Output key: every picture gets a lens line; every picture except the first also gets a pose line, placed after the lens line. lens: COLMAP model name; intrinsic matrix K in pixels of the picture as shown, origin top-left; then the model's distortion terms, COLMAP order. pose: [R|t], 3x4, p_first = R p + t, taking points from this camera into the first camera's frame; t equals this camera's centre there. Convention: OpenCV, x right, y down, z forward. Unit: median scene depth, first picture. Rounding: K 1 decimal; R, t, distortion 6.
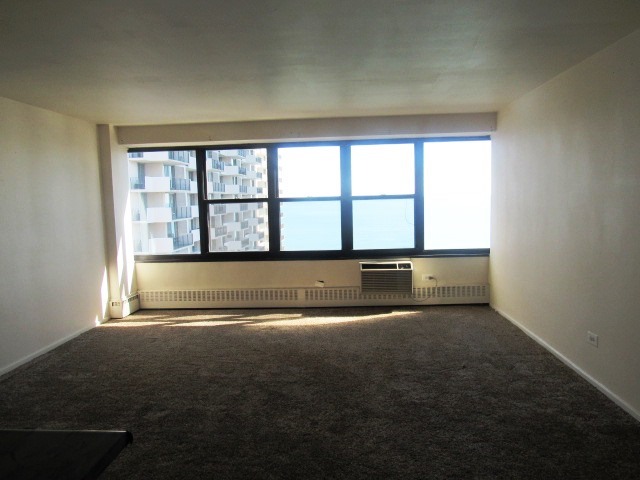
lens RADIAL K [[454.1, 0, 320.0], [0, 454.1, 240.0], [0, 0, 1]] dist [-0.019165, 0.000618]
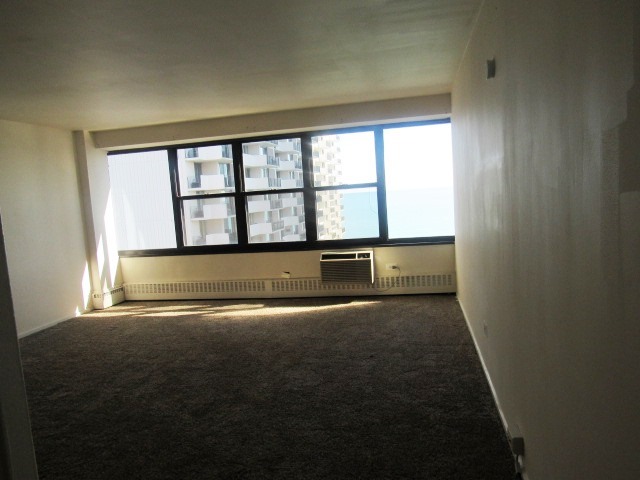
lens RADIAL K [[454.1, 0, 320.0], [0, 454.1, 240.0], [0, 0, 1]] dist [-0.019165, 0.000618]
pose [[0.989170, -0.024951, -0.144640, 0.235535], [0.027424, 0.999509, 0.015133, 0.005508], [0.144192, -0.018935, 0.989369, 0.007128]]
